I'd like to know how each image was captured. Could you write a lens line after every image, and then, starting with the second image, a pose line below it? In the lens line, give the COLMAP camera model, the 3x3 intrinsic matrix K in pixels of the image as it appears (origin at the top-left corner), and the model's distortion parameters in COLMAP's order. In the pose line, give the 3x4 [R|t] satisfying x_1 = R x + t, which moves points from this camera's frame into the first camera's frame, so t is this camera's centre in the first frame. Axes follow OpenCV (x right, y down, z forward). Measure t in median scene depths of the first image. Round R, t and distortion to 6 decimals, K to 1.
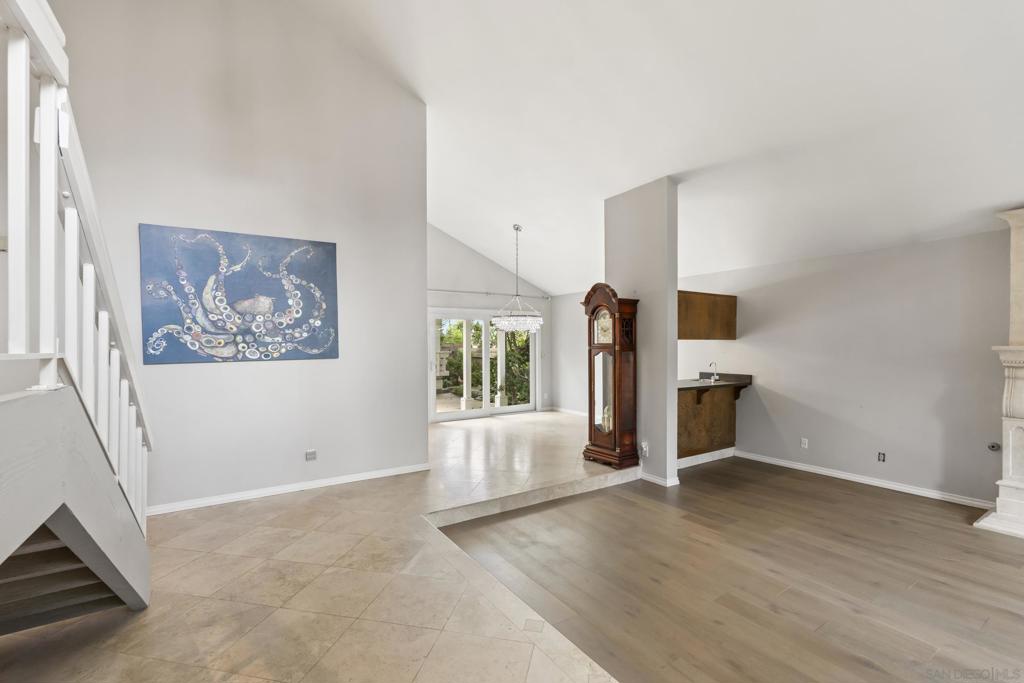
lens RADIAL K [[447.6, 0, 509.6], [0, 447.6, 348.9], [0, 0, 1]] dist [-0.005936, 0.001229]
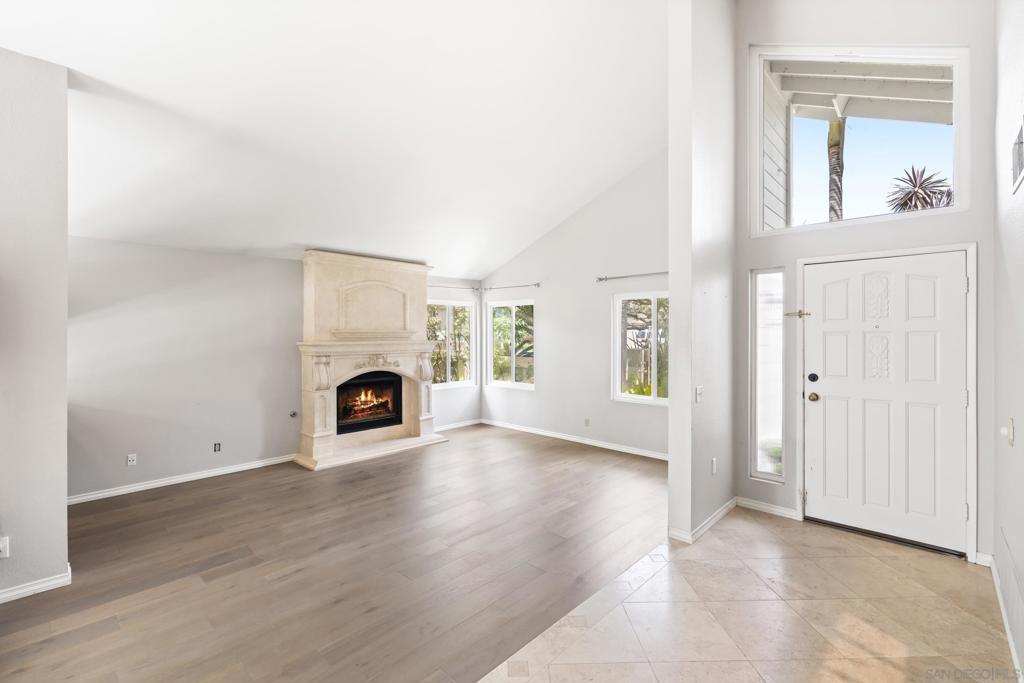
lens RADIAL K [[447.6, 0, 514.8], [0, 447.6, 333.8], [0, 0, 1]] dist [-0.005936, 0.001229]
pose [[-0.238854, 0.002063, 0.971053, -0.411164], [0.011982, 0.999928, 0.000823, -0.023206], [-0.970982, 0.011832, -0.238861, 0.618746]]
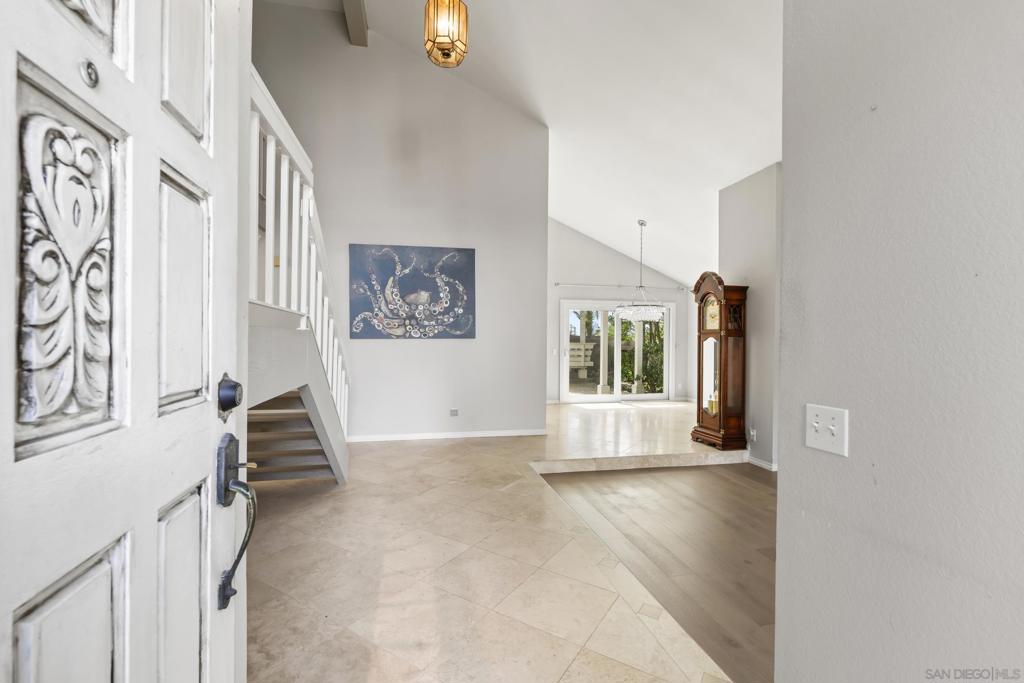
lens RADIAL K [[447.6, 0, 509.7], [0, 447.6, 341.3], [0, 0, 1]] dist [-0.005936, 0.001229]
pose [[0.935515, 0.013989, -0.353010, 0.165798], [-0.017137, 0.999836, -0.005793, 0.035559], [0.352872, 0.011469, 0.935601, -0.167694]]
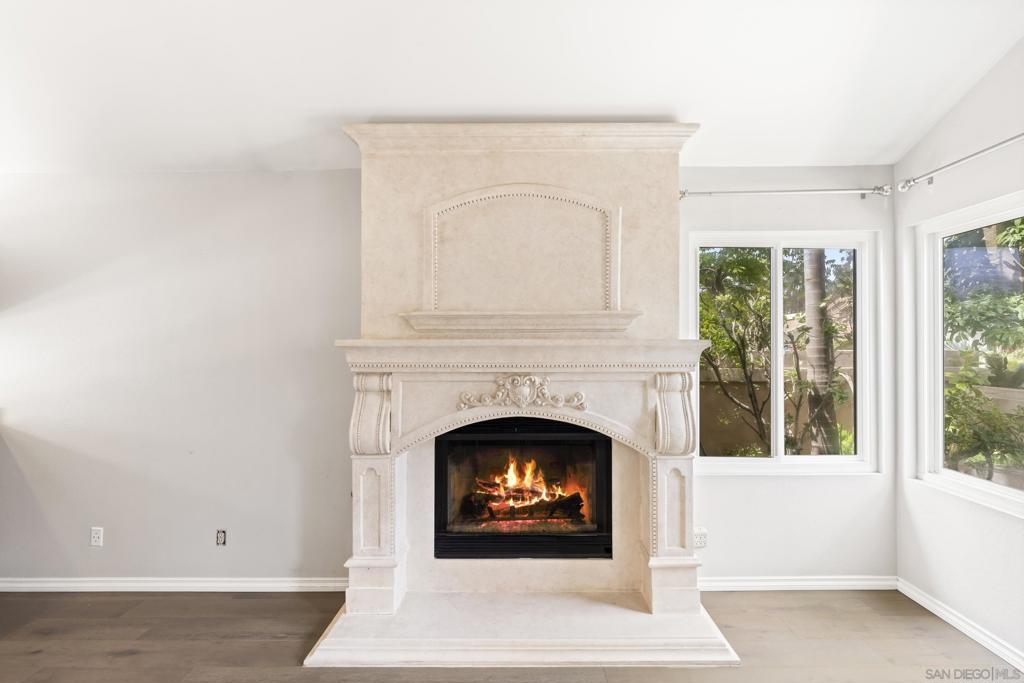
lens RADIAL K [[456.1, 0, 518.9], [0, 456.1, 346.2], [0, 0, 1]] dist [-0.007338, 0.001076]
pose [[0.550630, 0.003987, 0.834740, 0.617584], [0.011188, 0.999864, -0.012156, 0.011095], [-0.834675, 0.016032, 0.550510, 0.399065]]
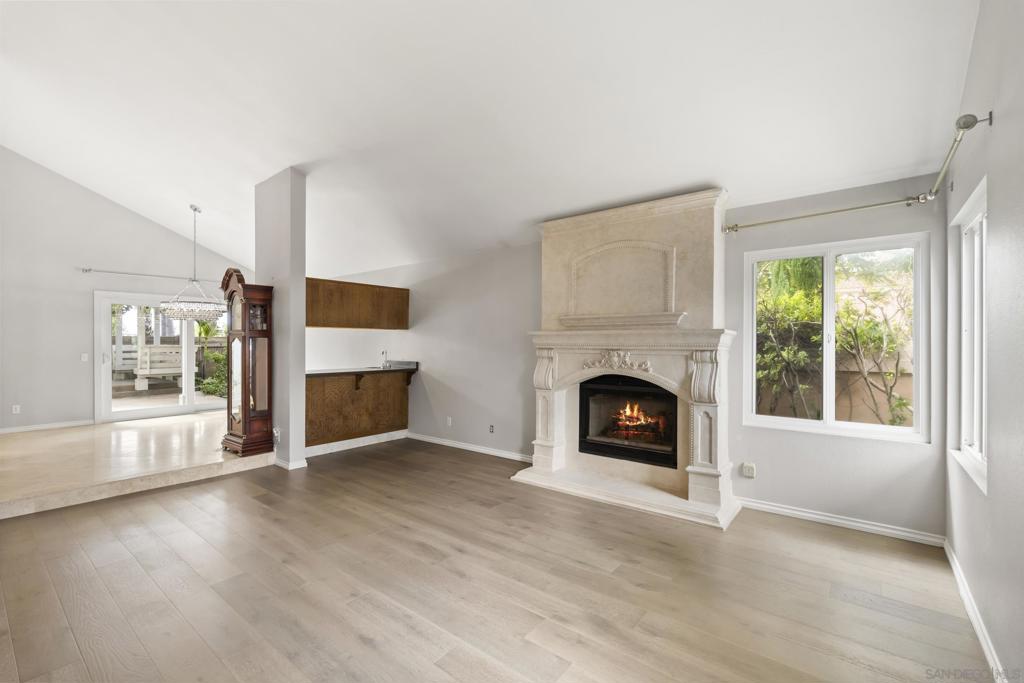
lens RADIAL K [[447.6, 0, 510.0], [0, 447.6, 341.2], [0, 0, 1]] dist [-0.005936, 0.001229]
pose [[0.949701, 0.003977, 0.313133, 0.565130], [0.000506, 0.999899, -0.014235, 0.032793], [-0.313158, 0.013677, 0.949602, -0.142266]]
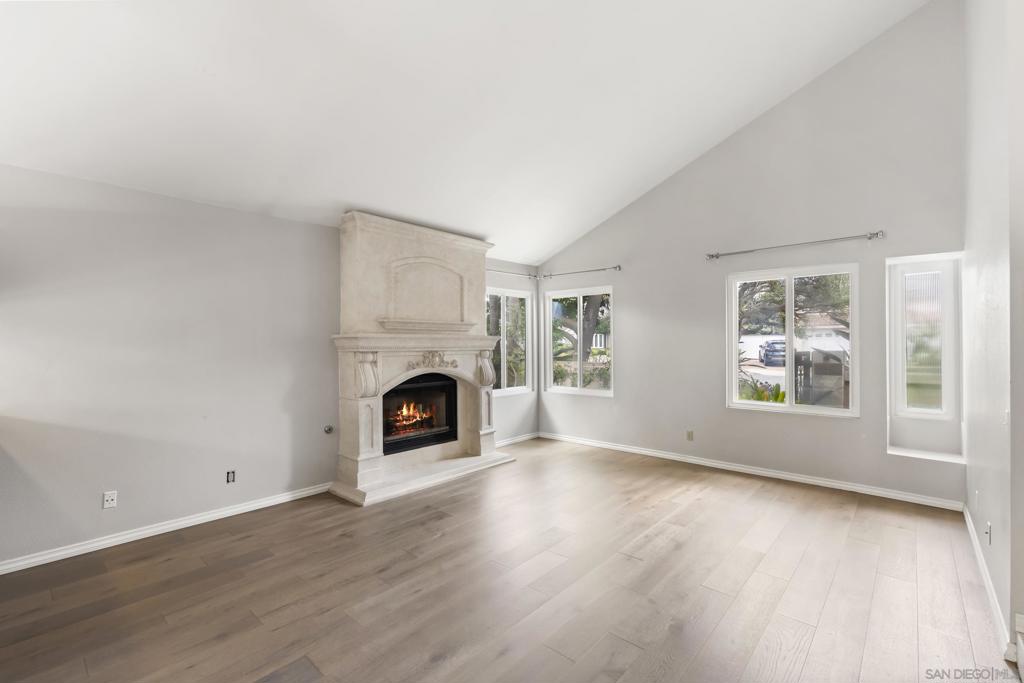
lens RADIAL K [[447.6, 0, 514.6], [0, 447.6, 340.7], [0, 0, 1]] dist [-0.005936, 0.001229]
pose [[-0.262060, 0.009429, 0.965006, -0.049253], [0.016444, 0.999851, -0.005304, 0.020748], [-0.964911, 0.014479, -0.262176, 0.798950]]
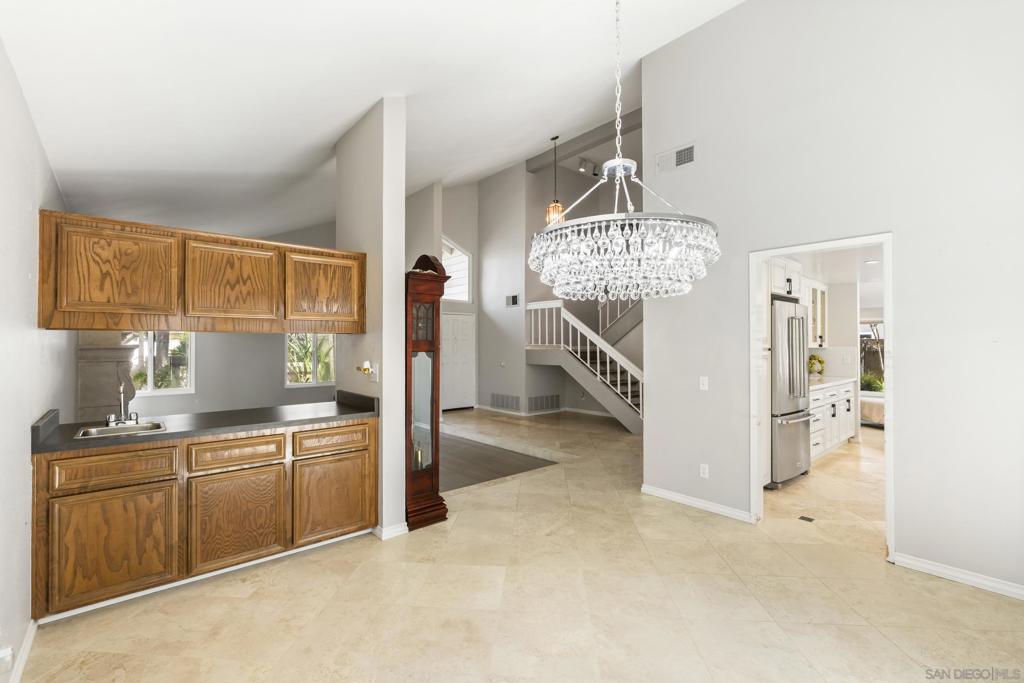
lens RADIAL K [[447.6, 0, 506.9], [0, 447.6, 336.0], [0, 0, 1]] dist [-0.005936, 0.001229]
pose [[-0.991428, 0.000730, -0.130652, 0.202750], [0.002027, 0.999950, -0.009795, -0.014990], [0.130638, -0.009976, -0.991380, 2.053834]]
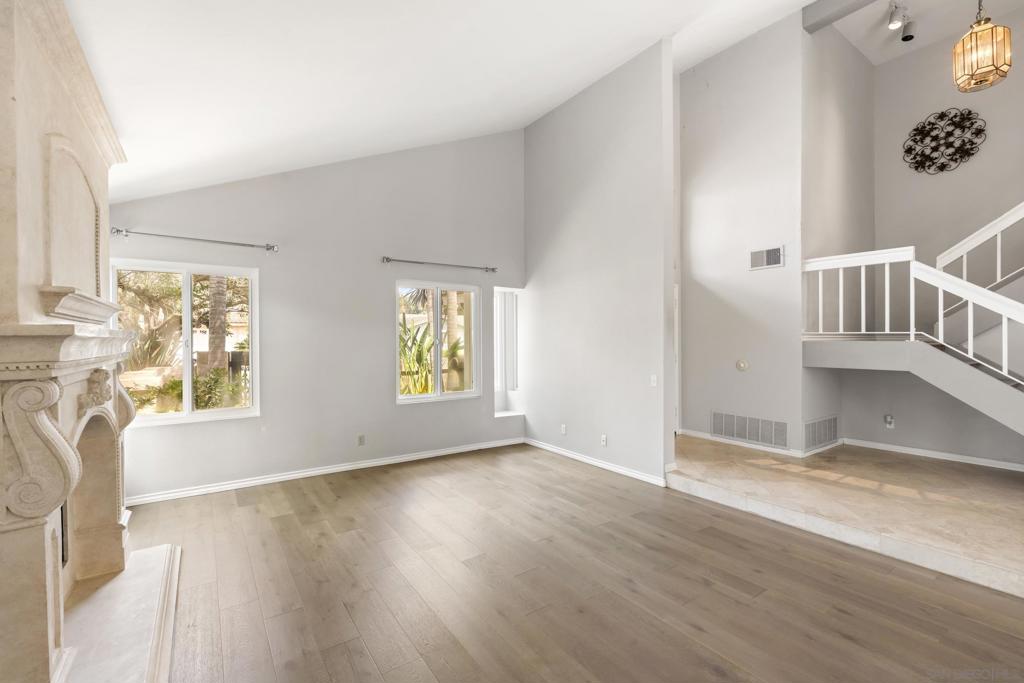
lens RADIAL K [[447.6, 0, 508.7], [0, 447.6, 338.1], [0, 0, 1]] dist [-0.005936, 0.001229]
pose [[-0.999636, 0.005104, -0.026481, 0.642436], [0.004780, 0.999913, 0.012297, 0.000254], [0.026542, 0.012166, -0.999574, 1.201325]]
